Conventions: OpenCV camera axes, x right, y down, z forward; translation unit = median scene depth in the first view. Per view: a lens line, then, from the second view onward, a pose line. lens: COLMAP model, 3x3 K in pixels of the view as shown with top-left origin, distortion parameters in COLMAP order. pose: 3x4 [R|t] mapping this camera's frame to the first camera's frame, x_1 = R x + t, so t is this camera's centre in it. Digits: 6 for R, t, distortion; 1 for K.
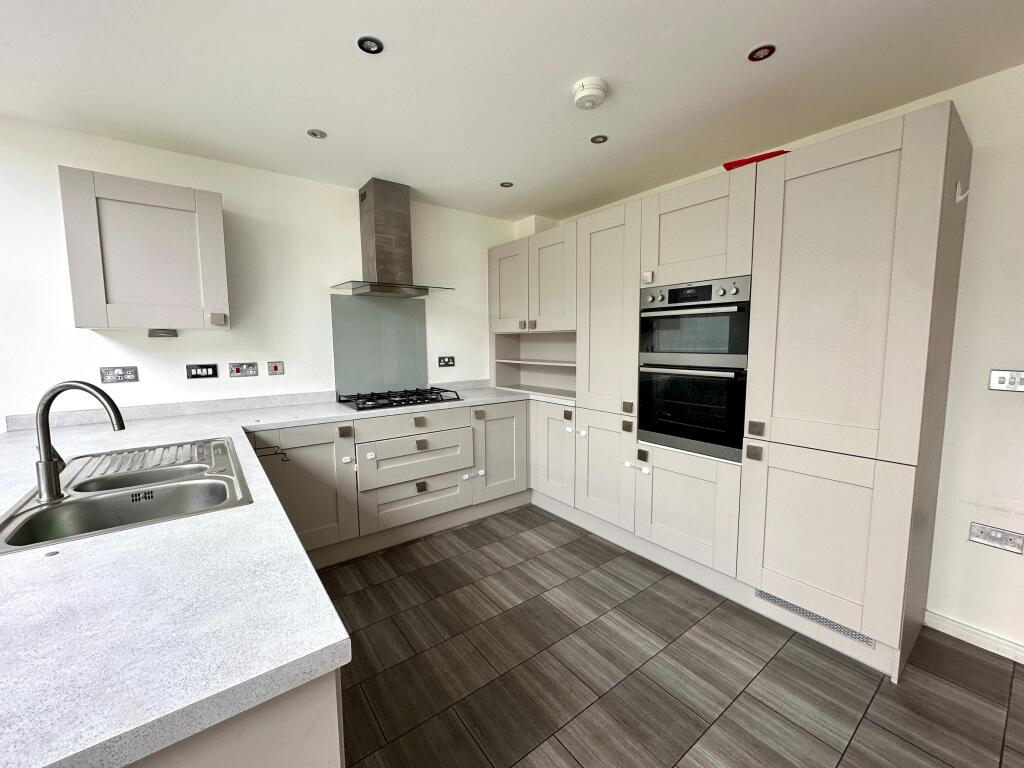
lens RADIAL K [[411.6, 0, 509.0], [0, 411.6, 382.4], [0, 0, 1]] dist [-0.002565, -0.000227]
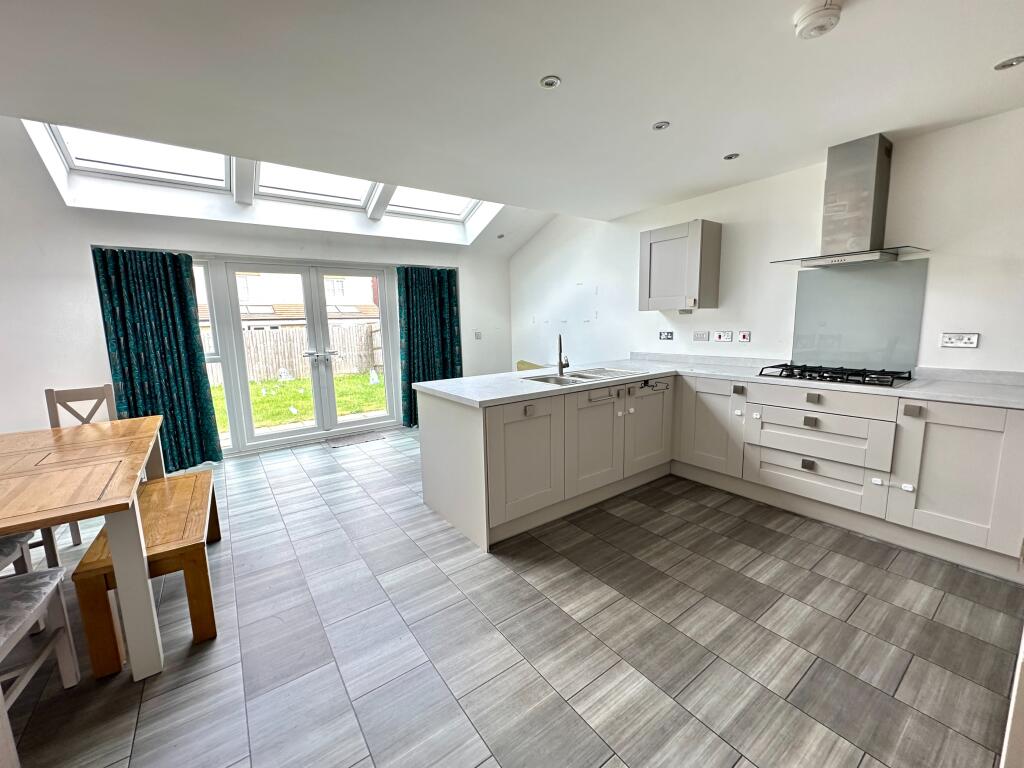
lens RADIAL K [[411.6, 0, 510.3], [0, 411.6, 382.8], [0, 0, 1]] dist [-0.002565, -0.000227]
pose [[-0.019816, 0.157316, -0.987349, 0.820882], [-0.072321, 0.984731, 0.158351, -0.047135], [0.997185, 0.074544, -0.008137, 0.317925]]
